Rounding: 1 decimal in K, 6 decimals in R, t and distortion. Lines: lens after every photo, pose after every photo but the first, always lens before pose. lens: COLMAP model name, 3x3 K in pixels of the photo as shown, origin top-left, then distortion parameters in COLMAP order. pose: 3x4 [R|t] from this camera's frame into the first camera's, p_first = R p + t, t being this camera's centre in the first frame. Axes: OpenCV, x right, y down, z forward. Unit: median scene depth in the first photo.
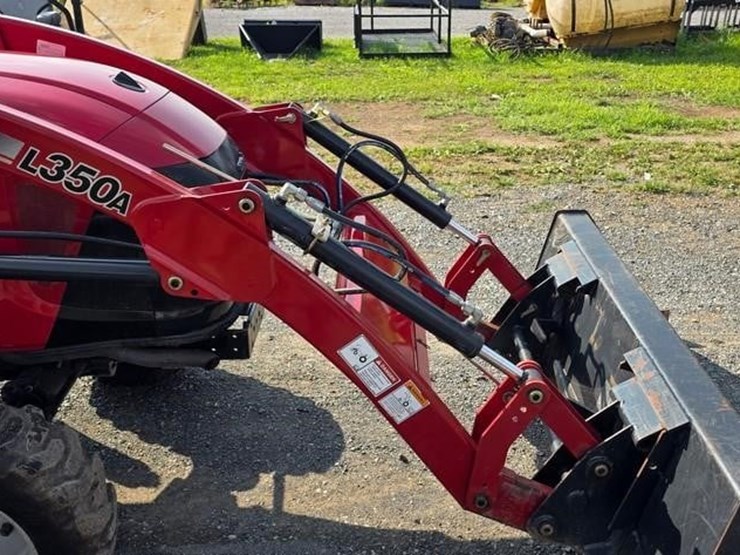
lens RADIAL K [[804.5, 0, 367.8], [0, 804.5, 266.1], [0, 0, 1]] dist [0.102224, -0.146022]
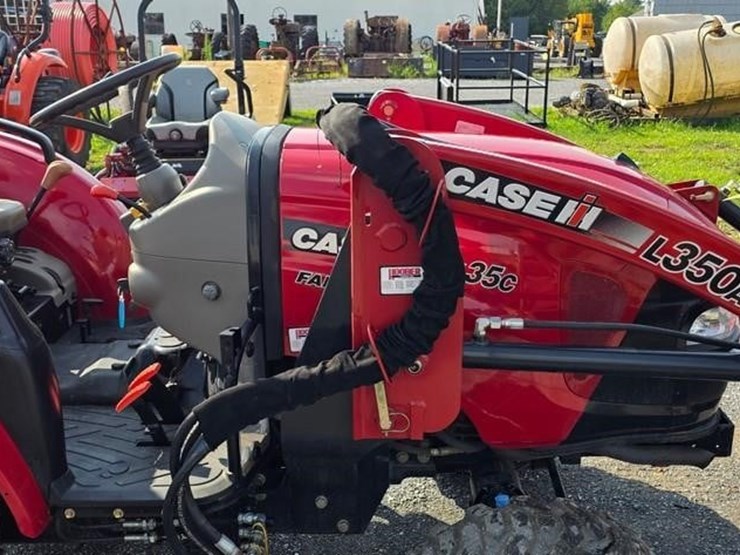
lens RADIAL K [[803.2, 0, 370.0], [0, 803.2, 277.5], [0, 0, 1]] dist [0.071263, -0.014892]
pose [[0.999900, -0.001212, -0.014077, -0.106470], [0.000266, 0.997753, -0.067000, -0.005067], [0.014126, 0.066989, 0.997654, 0.009608]]
